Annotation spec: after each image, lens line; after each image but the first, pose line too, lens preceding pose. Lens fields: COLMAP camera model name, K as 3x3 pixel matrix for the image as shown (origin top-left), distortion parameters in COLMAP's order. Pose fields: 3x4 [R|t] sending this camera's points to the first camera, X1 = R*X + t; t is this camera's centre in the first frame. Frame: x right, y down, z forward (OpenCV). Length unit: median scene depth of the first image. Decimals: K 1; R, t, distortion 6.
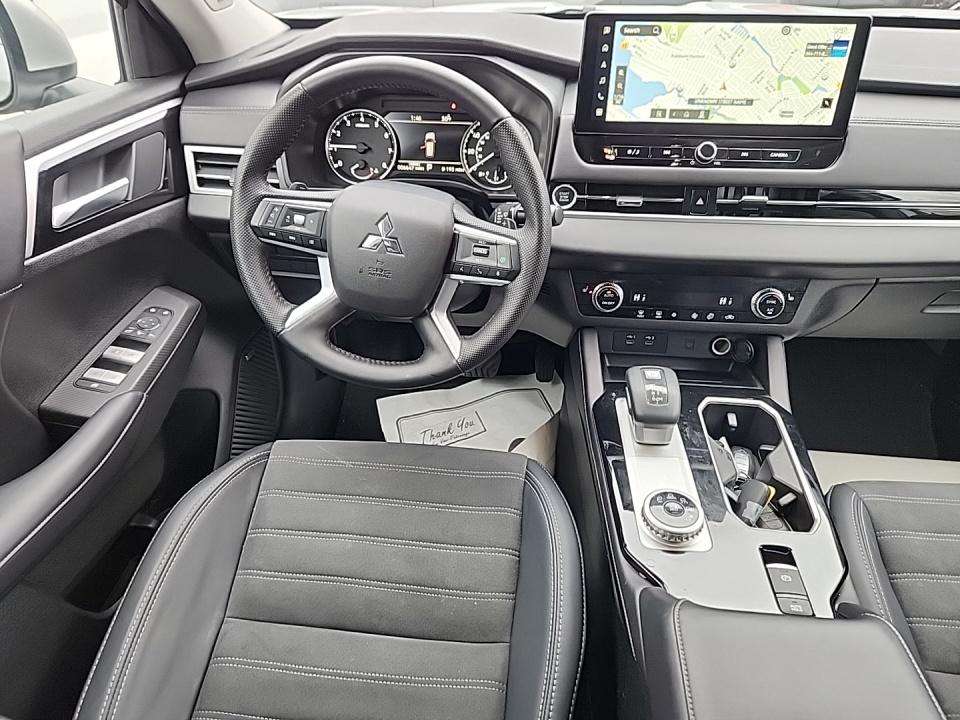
lens RADIAL K [[641.3, 0, 447.2], [0, 641.3, 340.8], [0, 0, 1]] dist [0.008761, -0.001297]
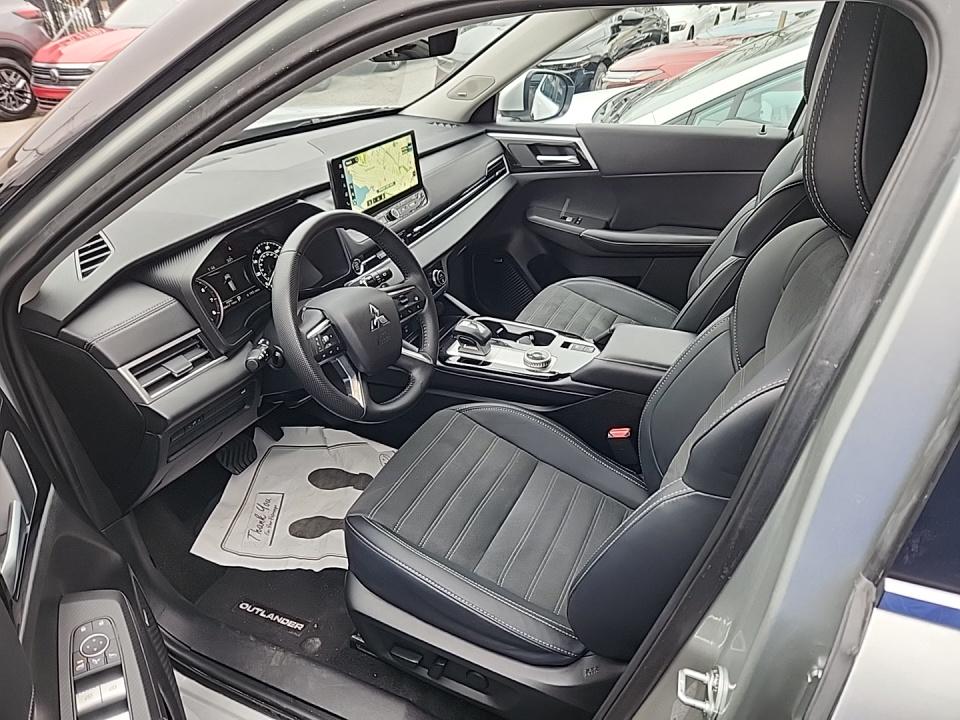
lens RADIAL K [[653.9, 0, 458.1], [0, 653.9, 359.2], [0, 0, 1]] dist [0.048009, -0.000659]
pose [[0.348298, -0.469945, 0.811073, -1.195419], [0.542202, 0.806821, 0.234644, -0.300426], [-0.764660, 0.358039, 0.535819, 0.036577]]
